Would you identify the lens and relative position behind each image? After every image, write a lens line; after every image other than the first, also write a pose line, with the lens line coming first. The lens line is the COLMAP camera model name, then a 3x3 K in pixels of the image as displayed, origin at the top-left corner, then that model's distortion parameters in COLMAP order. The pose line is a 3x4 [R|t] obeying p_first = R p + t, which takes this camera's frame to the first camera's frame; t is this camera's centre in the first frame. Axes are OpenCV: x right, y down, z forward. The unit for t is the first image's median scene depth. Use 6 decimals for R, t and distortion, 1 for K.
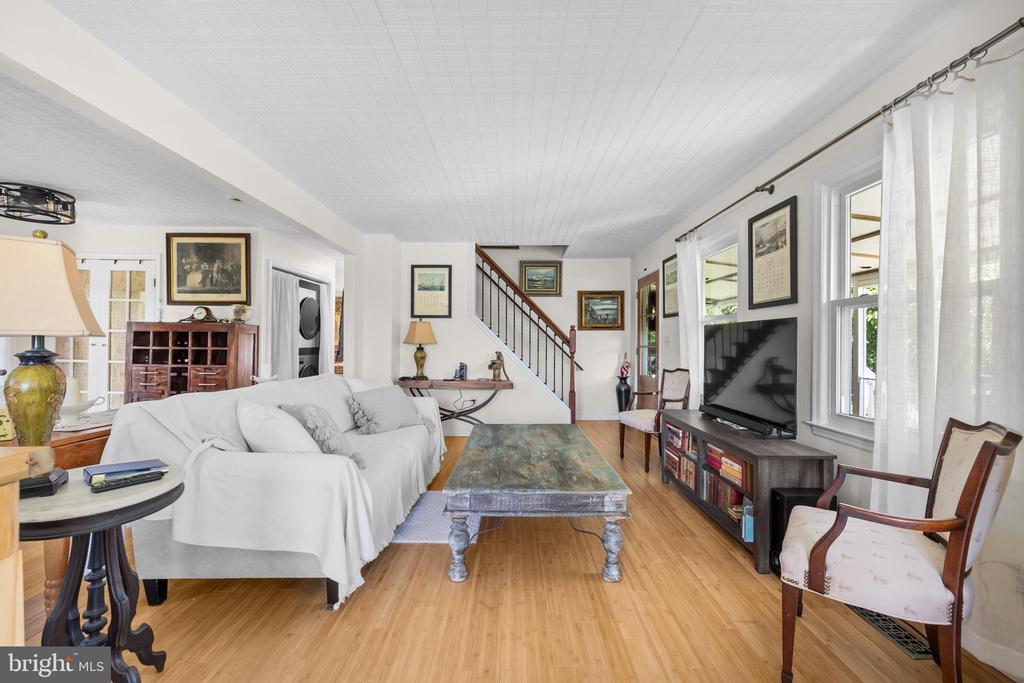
lens RADIAL K [[434.8, 0, 512.5], [0, 434.8, 337.3], [0, 0, 1]] dist [-0.000128, 0.000193]
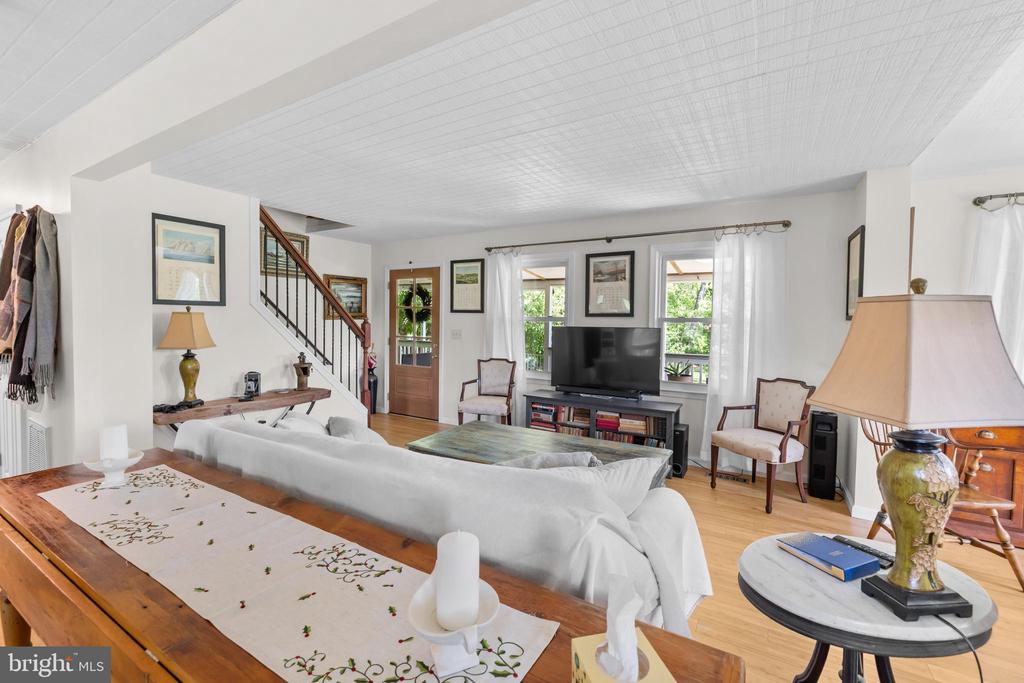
lens RADIAL K [[430.6, 0, 515.9], [0, 430.6, 328.8], [0, 0, 1]] dist [0.000464, 0.000090]
pose [[0.503223, -0.018604, 0.863956, -0.494033], [-0.017796, 0.999333, 0.031884, -0.038994], [-0.863973, -0.031420, 0.502557, 0.287102]]
